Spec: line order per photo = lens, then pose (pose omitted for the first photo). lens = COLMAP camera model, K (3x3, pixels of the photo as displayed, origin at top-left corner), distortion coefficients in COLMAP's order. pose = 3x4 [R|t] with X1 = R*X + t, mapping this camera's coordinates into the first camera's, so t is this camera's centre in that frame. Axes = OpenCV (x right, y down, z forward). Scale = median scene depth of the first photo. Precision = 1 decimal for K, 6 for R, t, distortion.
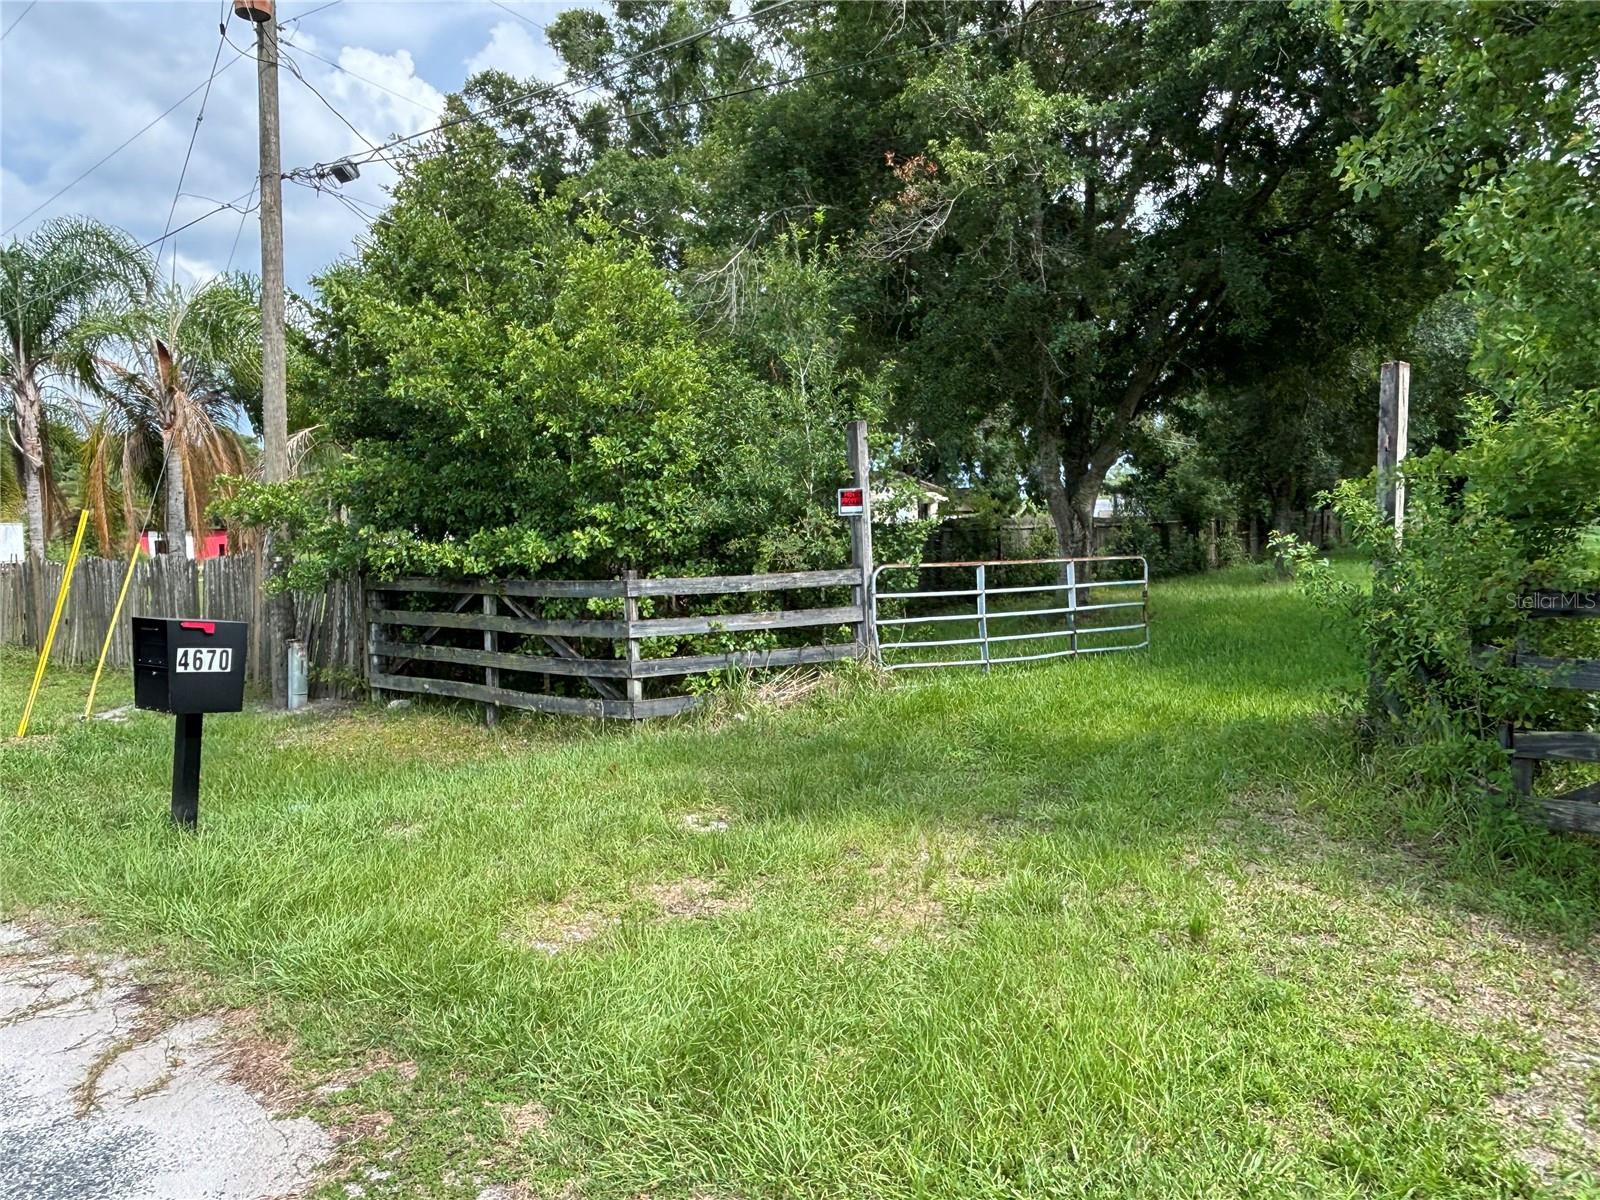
lens RADIAL K [[1095.8, 0, 803.0], [0, 1095.8, 595.4], [0, 0, 1]] dist [-0.006769, -0.001421]
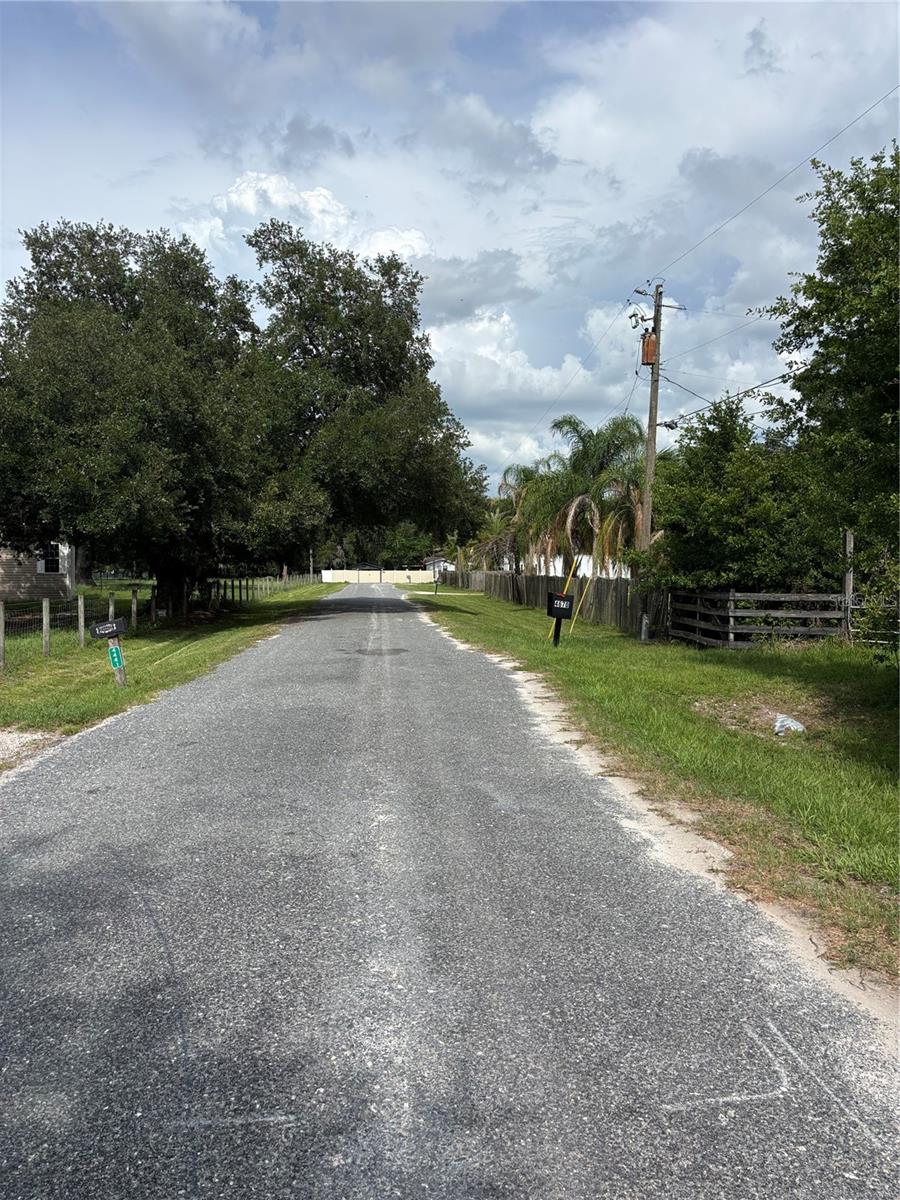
lens RADIAL K [[914.1, 0, 450.2], [0, 914.1, 600.1], [0, 0, 1]] dist [0.002195, 0.000088]
pose [[0.664538, 0.053945, -0.745305, 0.910849], [-0.066231, 0.997718, 0.013161, 0.015906], [0.744313, 0.040616, 0.666594, -0.822741]]
